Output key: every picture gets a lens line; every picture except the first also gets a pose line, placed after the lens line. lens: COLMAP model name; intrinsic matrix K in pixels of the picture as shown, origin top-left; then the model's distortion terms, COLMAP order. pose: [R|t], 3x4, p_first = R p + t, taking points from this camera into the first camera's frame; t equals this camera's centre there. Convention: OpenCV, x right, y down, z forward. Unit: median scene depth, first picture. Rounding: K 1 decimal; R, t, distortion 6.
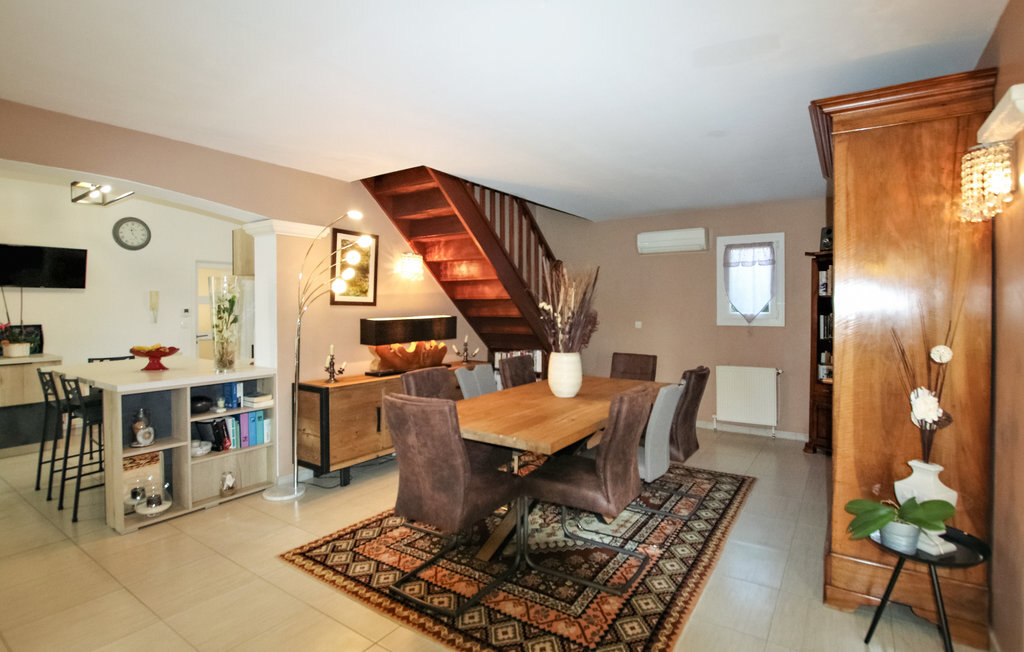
lens RADIAL K [[501.8, 0, 510.9], [0, 501.8, 311.1], [0, 0, 1]] dist [-0.024877, 0.000026]
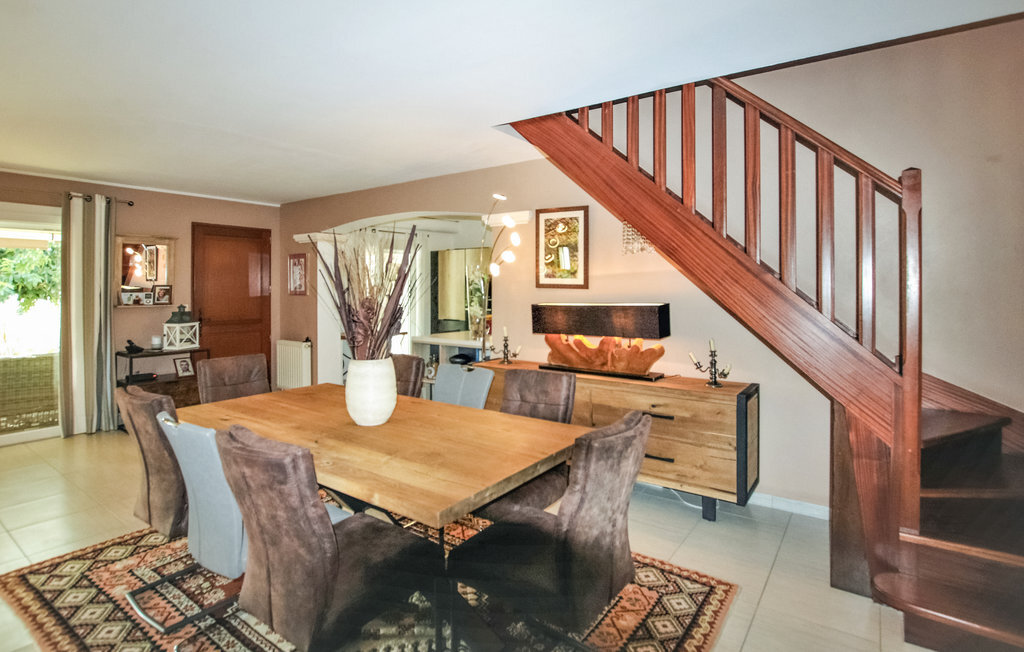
lens RADIAL K [[503.0, 0, 515.7], [0, 503.0, 287.3], [0, 0, 1]] dist [-0.021158, 0.000237]
pose [[-0.013942, 0.000691, -0.999903, 0.643761], [-0.005798, 0.999983, 0.000772, -0.014002], [0.999886, 0.005809, -0.013938, 0.982142]]
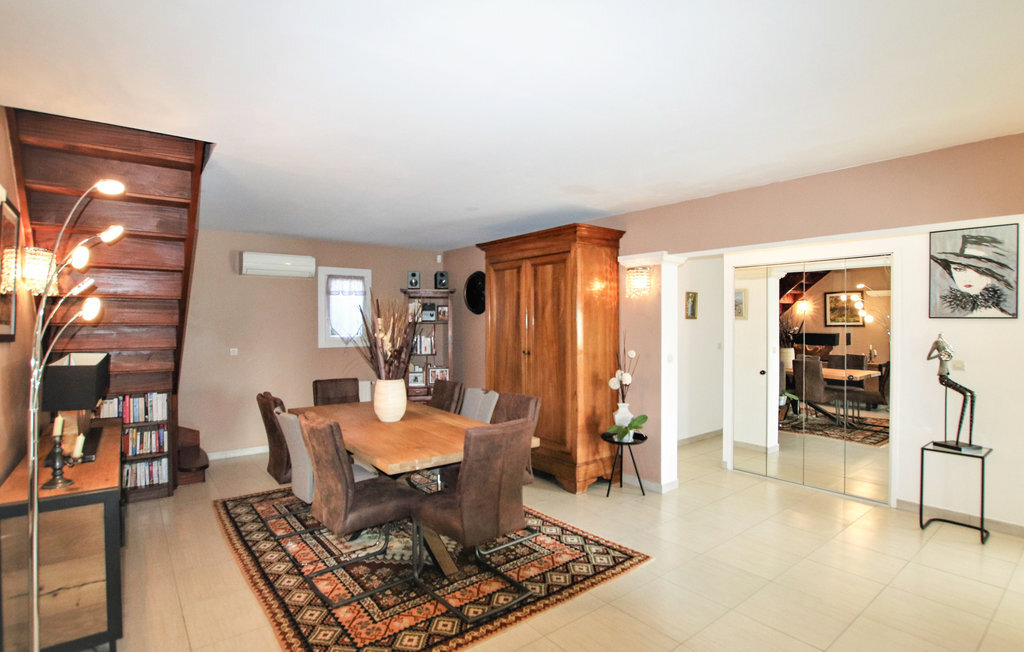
lens RADIAL K [[517.1, 0, 512.0], [0, 517.1, 326.0], [0, 0, 1]] dist [-0.023354, 0.000465]
pose [[0.300132, -0.011714, 0.953826, -0.696460], [0.010888, 0.999902, 0.008854, -0.031813], [-0.953836, 0.007728, 0.300230, 0.343951]]
